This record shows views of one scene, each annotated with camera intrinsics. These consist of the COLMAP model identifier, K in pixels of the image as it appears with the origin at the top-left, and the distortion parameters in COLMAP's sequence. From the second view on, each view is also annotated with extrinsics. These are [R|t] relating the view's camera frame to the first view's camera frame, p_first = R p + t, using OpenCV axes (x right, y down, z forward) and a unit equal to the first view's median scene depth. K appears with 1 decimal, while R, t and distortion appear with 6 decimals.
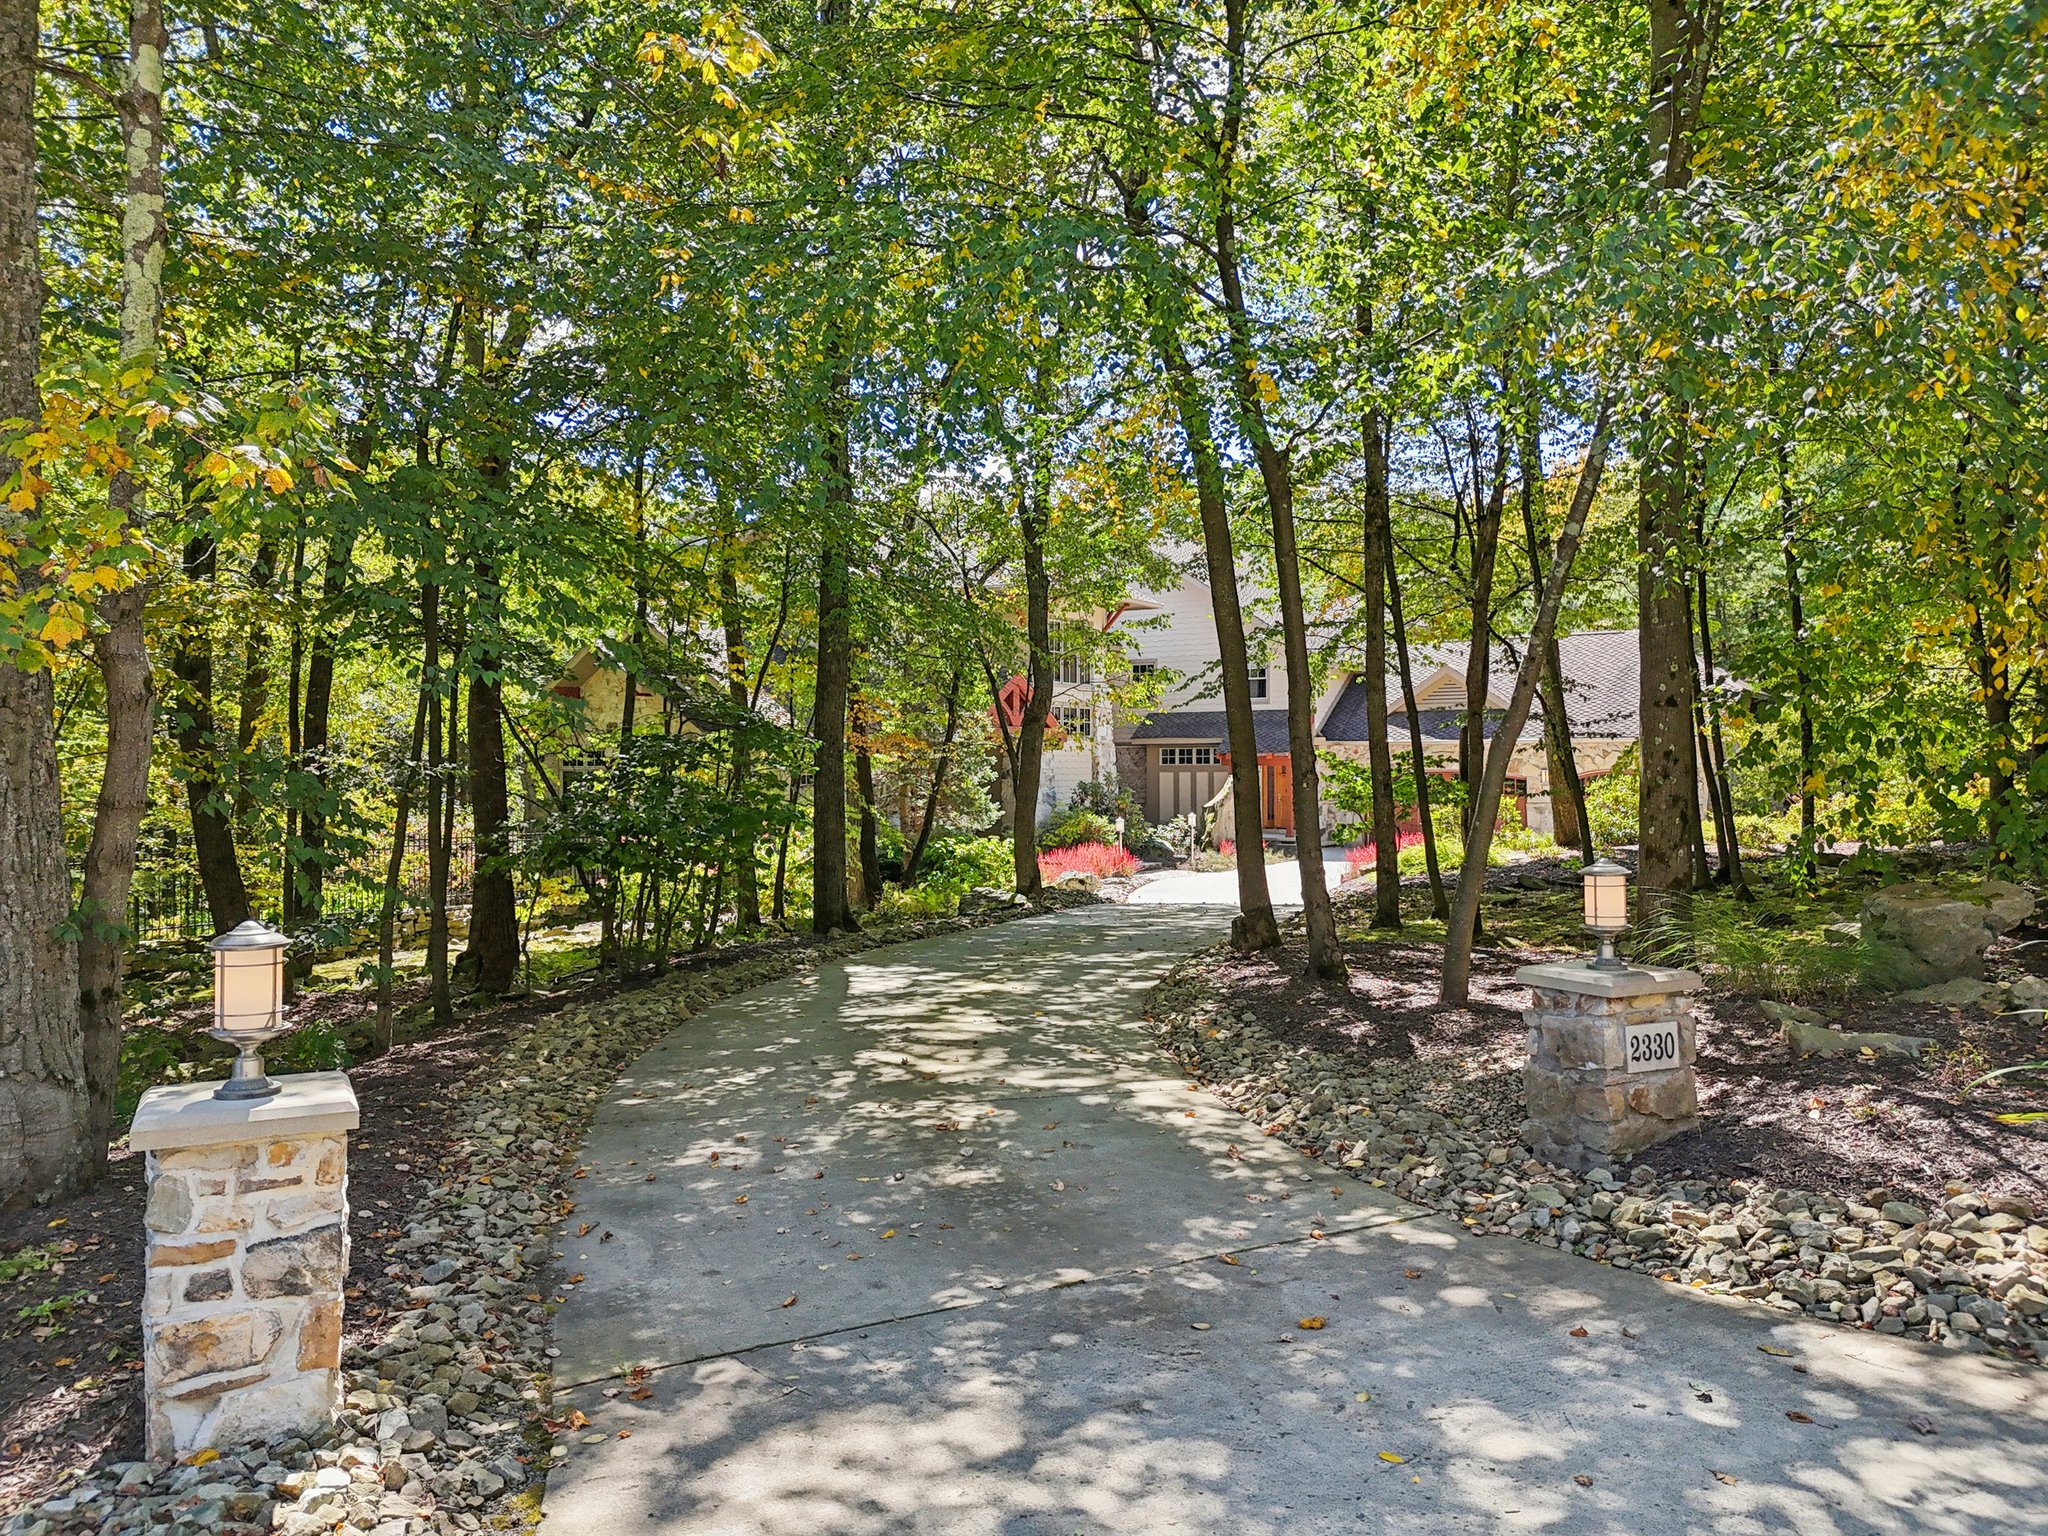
lens RADIAL K [[1497.2, 0, 1021.0], [0, 1497.2, 762.4], [0, 0, 1]] dist [0.097687, -0.106978]
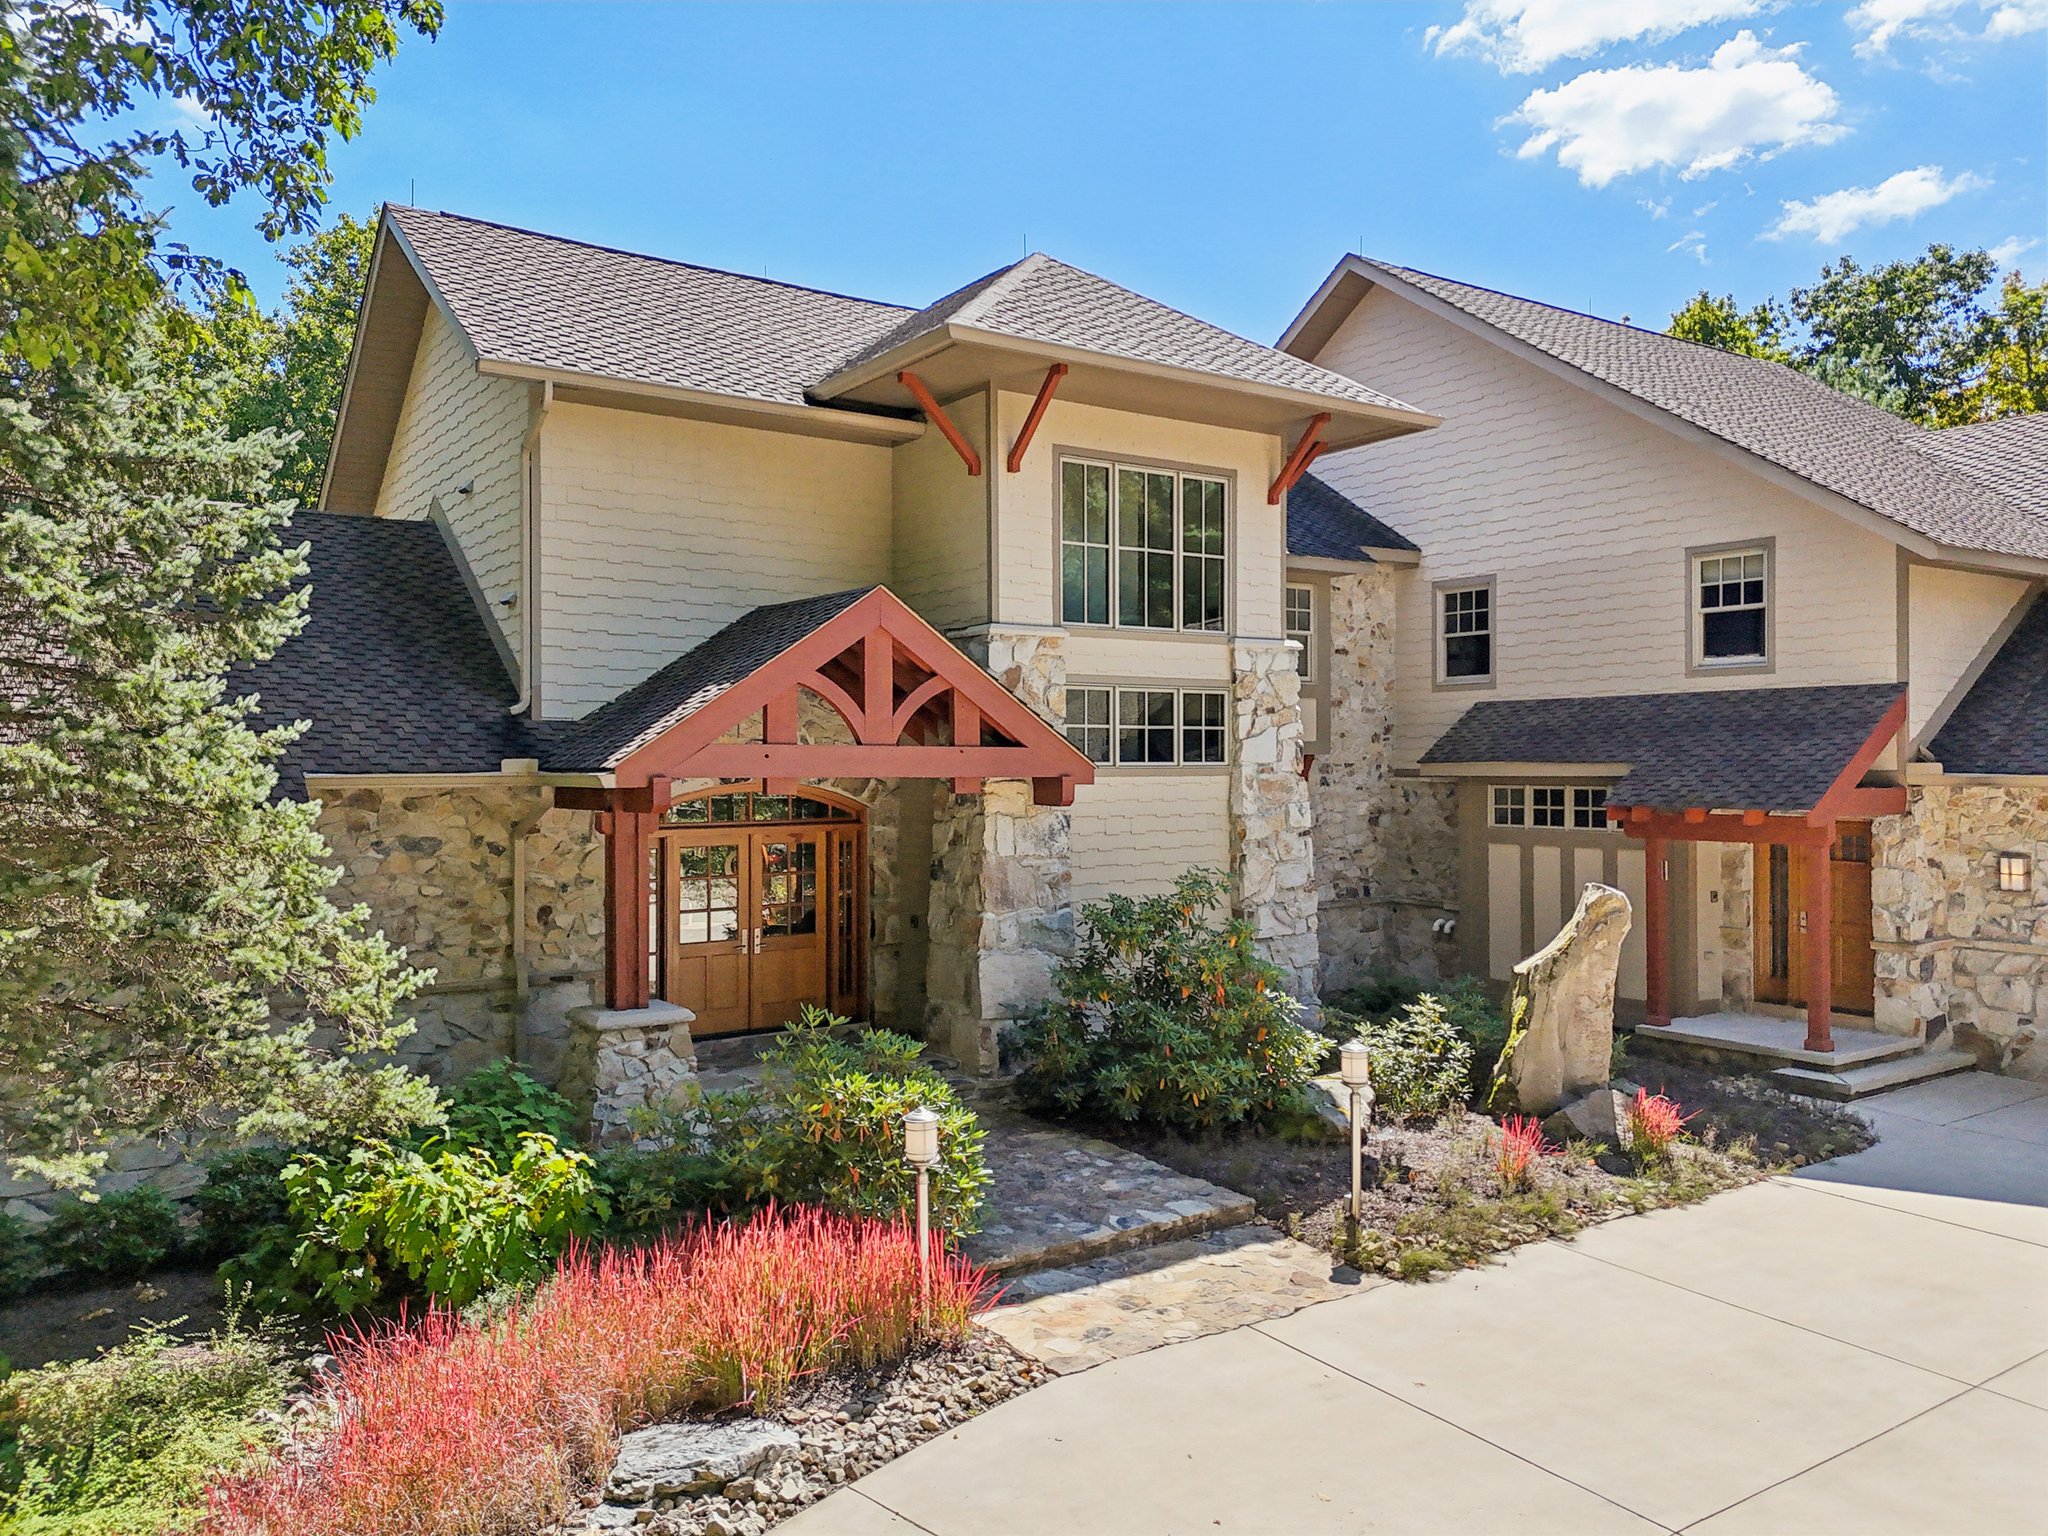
lens RADIAL K [[1497.2, 0, 1021.0], [0, 1497.2, 762.4], [0, 0, 1]] dist [0.097687, -0.106978]
pose [[0.924430, -0.000468, -0.381352, 0.146698], [0.001414, 0.999997, 0.002201, -0.018975], [0.381350, -0.002574, 0.924427, 0.617260]]
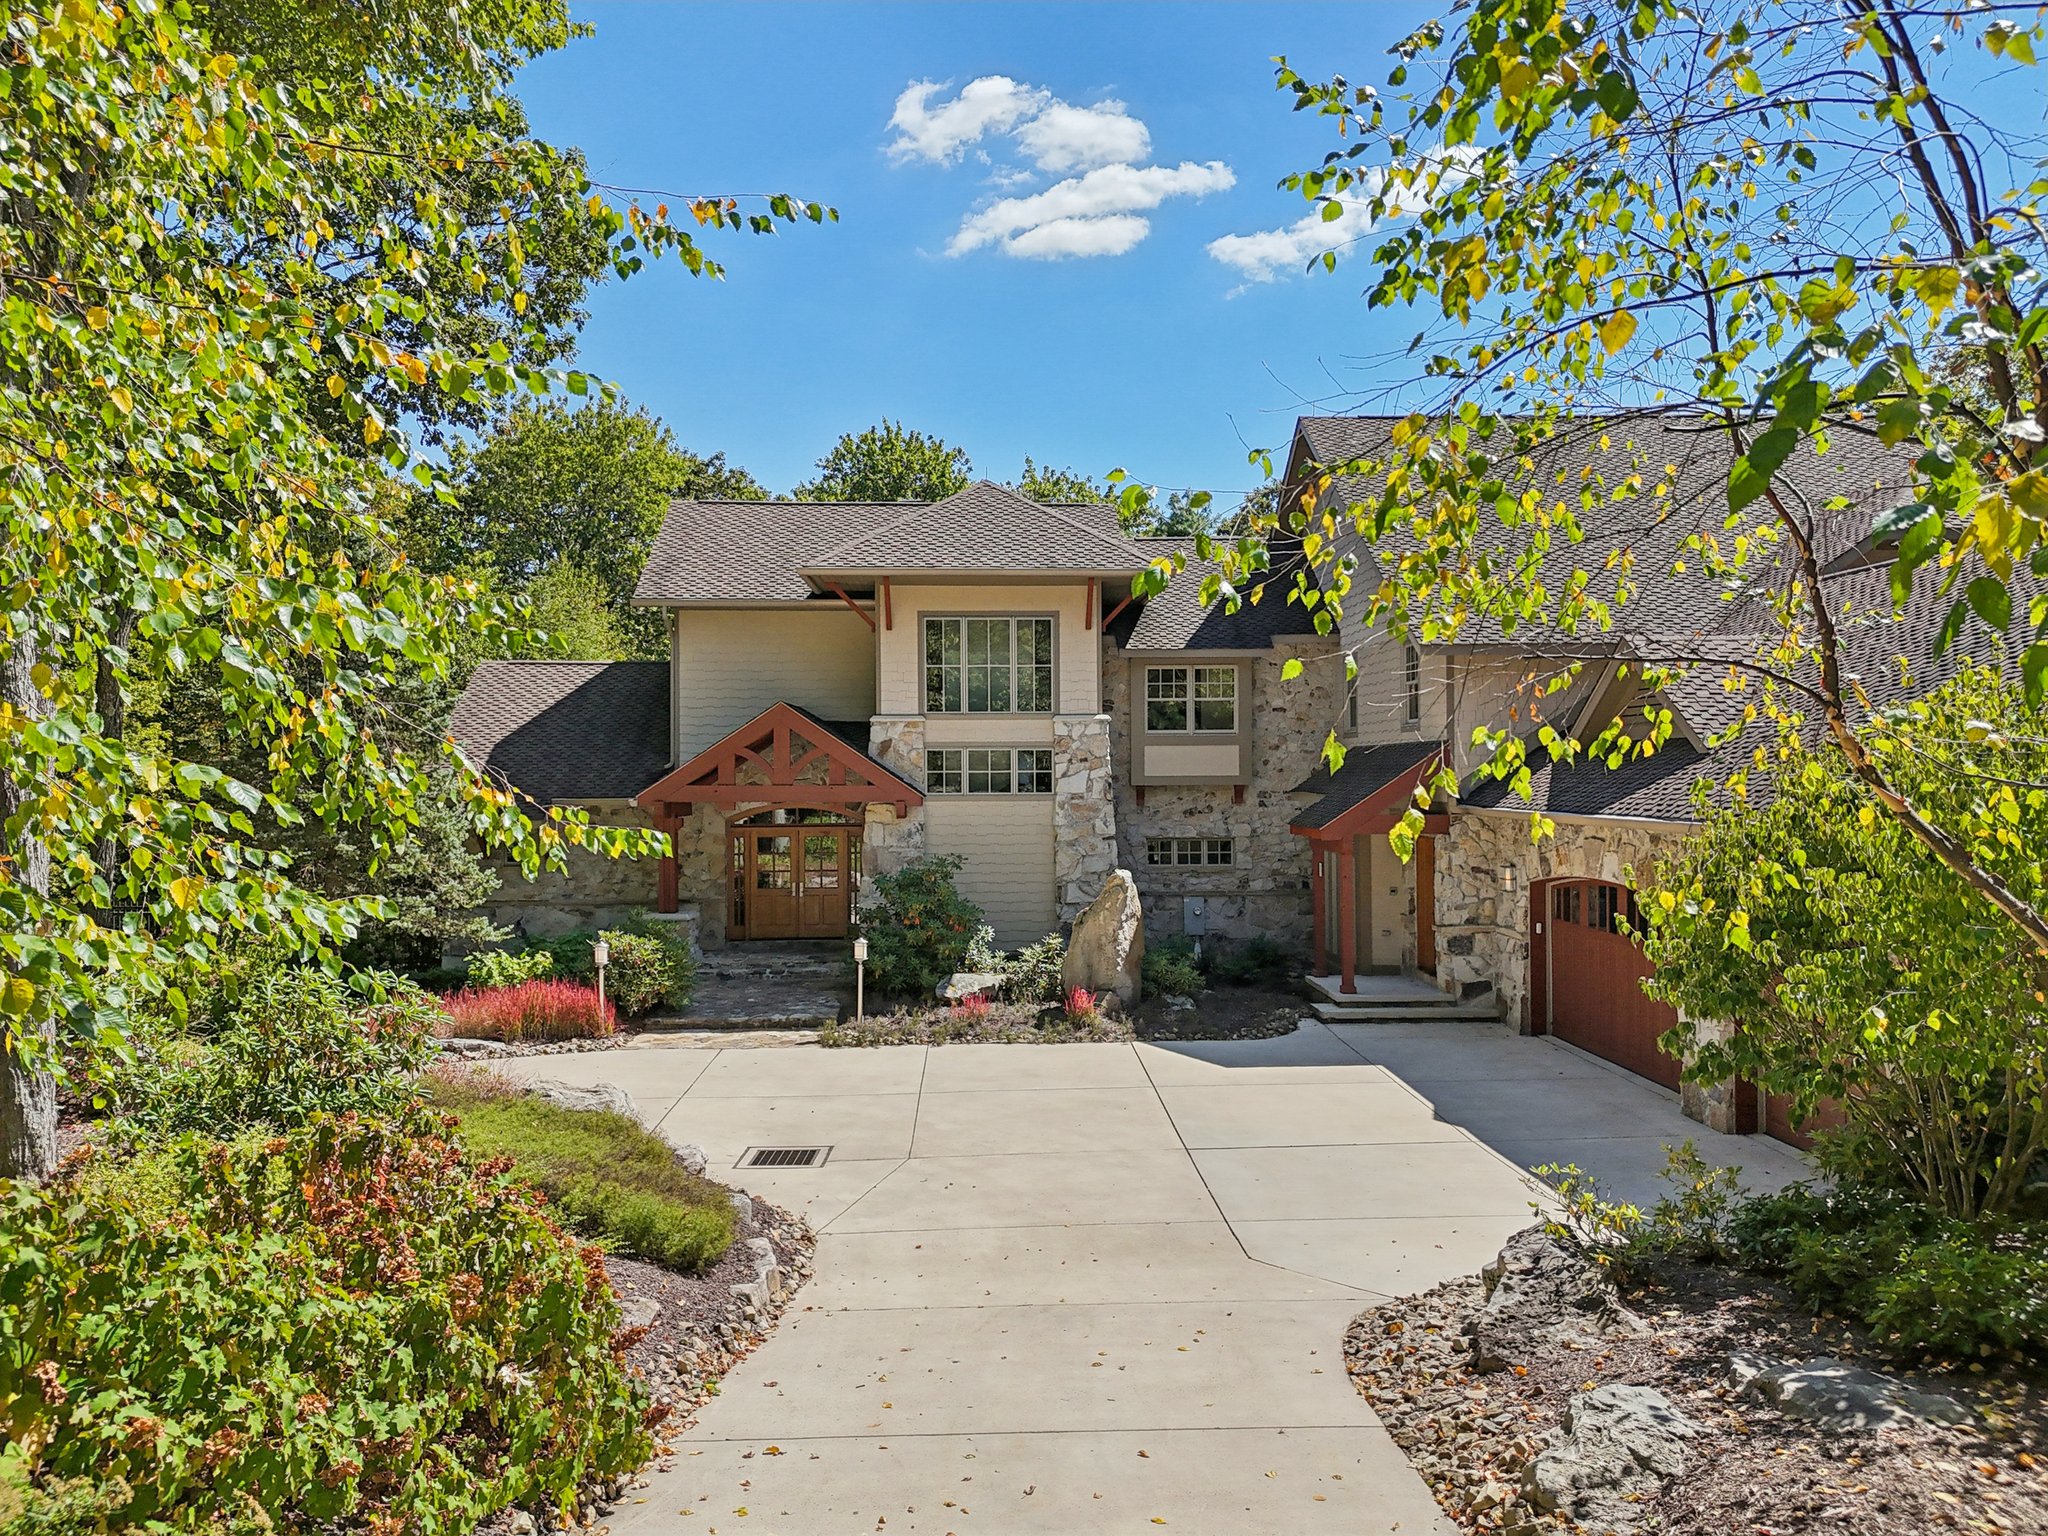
lens RADIAL K [[1496.5, 0, 1024.0], [0, 1496.5, 768.0], [0, 0, 1]] dist [0.203523, -0.440182]
pose [[0.568743, -0.002191, -0.822512, 0.561110], [0.004857, 0.999988, 0.000695, -0.029039], [0.822501, -0.004391, 0.568747, 0.631503]]
